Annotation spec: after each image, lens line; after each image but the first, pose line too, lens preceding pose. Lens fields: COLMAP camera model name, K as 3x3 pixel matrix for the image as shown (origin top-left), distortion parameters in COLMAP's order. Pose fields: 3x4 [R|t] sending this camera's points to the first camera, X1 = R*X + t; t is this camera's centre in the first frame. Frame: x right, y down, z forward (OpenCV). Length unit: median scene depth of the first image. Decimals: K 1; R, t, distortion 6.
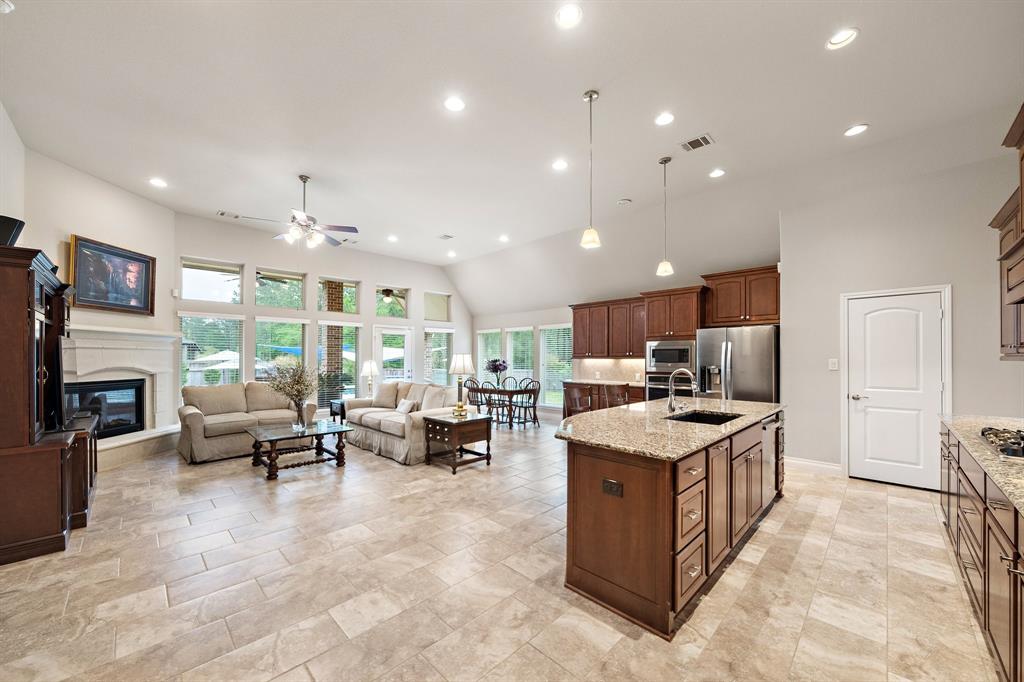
lens RADIAL K [[372.2, 0, 512.2], [0, 372.2, 358.1], [0, 0, 1]] dist [0.002198, 0.000215]
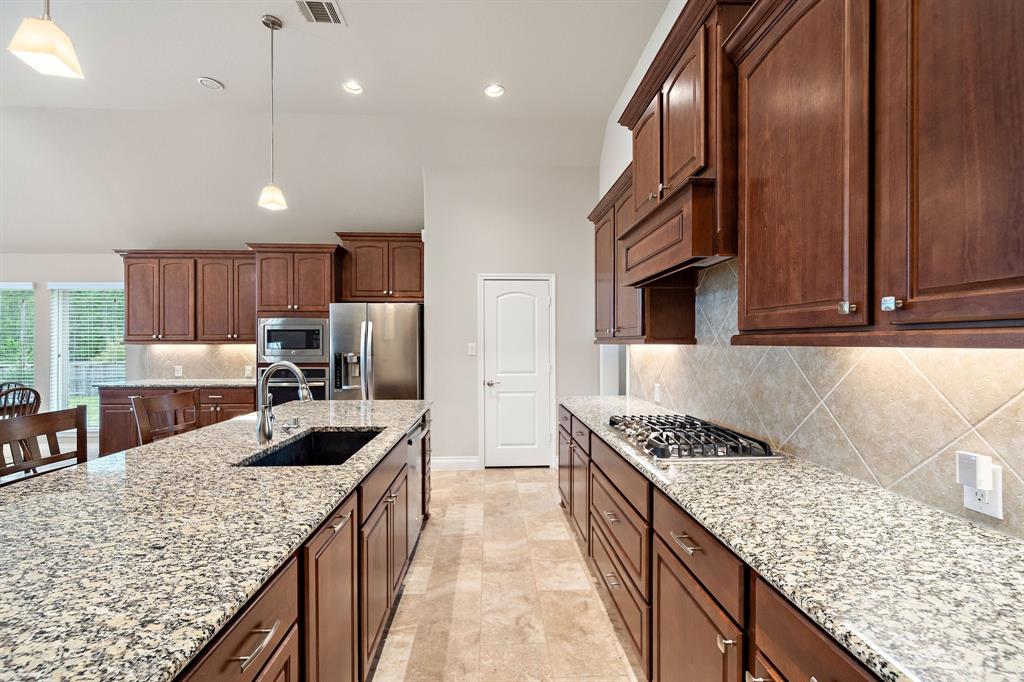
lens RADIAL K [[416.8, 0, 510.6], [0, 416.8, 343.3], [0, 0, 1]] dist [0.000742, 0.000050]
pose [[0.668073, -0.001162, 0.744095, 0.139852], [0.001656, 0.999999, 0.000075, 0.002203], [-0.744094, 0.001182, 0.668074, 0.213726]]
